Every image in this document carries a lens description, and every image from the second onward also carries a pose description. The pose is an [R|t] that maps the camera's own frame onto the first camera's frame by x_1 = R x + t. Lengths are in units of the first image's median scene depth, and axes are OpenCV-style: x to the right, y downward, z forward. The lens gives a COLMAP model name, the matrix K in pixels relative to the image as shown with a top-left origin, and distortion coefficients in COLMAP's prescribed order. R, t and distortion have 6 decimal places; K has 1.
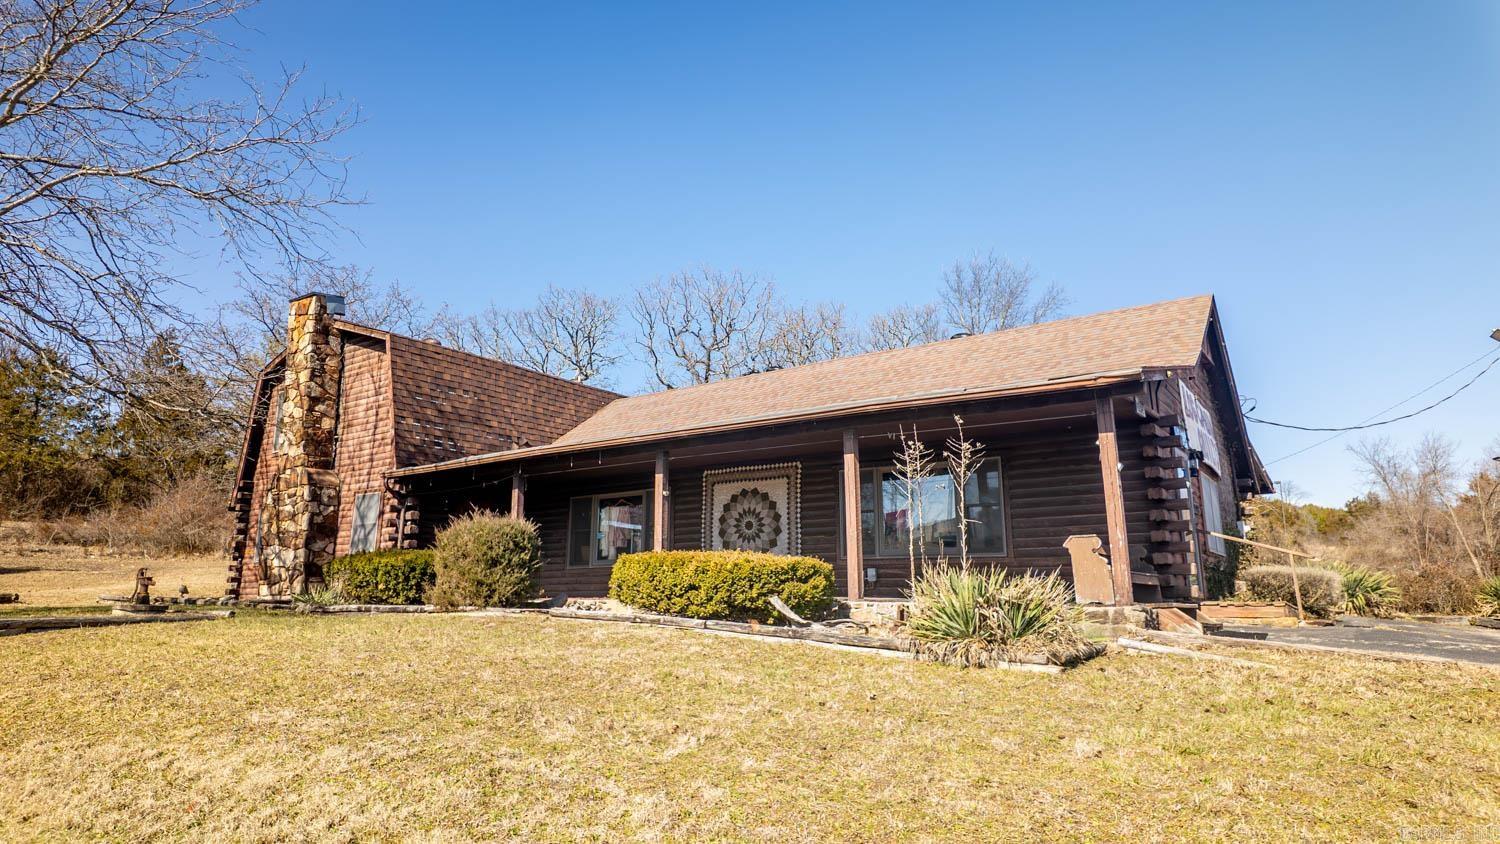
lens RADIAL K [[842.2, 0, 751.5], [0, 842.2, 424.5], [0, 0, 1]] dist [0.094784, -0.000686]
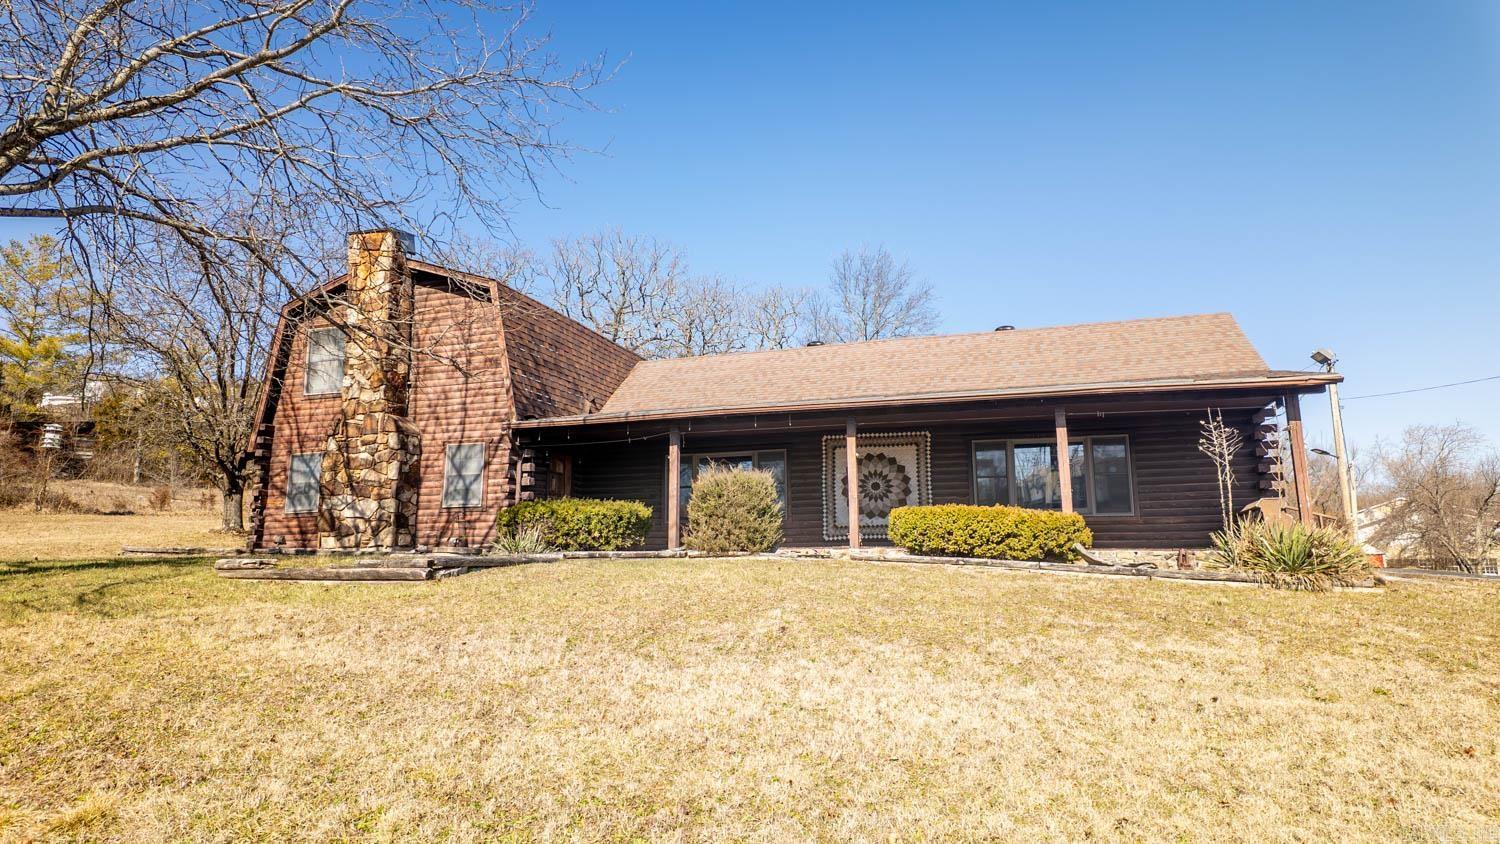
lens RADIAL K [[842.2, 0, 747.5], [0, 842.2, 412.6], [0, 0, 1]] dist [0.094784, -0.000686]
pose [[0.953056, 0.049128, 0.298783, -0.420551], [-0.055995, 0.998326, 0.014462, 0.012904], [-0.297572, -0.030513, 0.954212, -0.013881]]
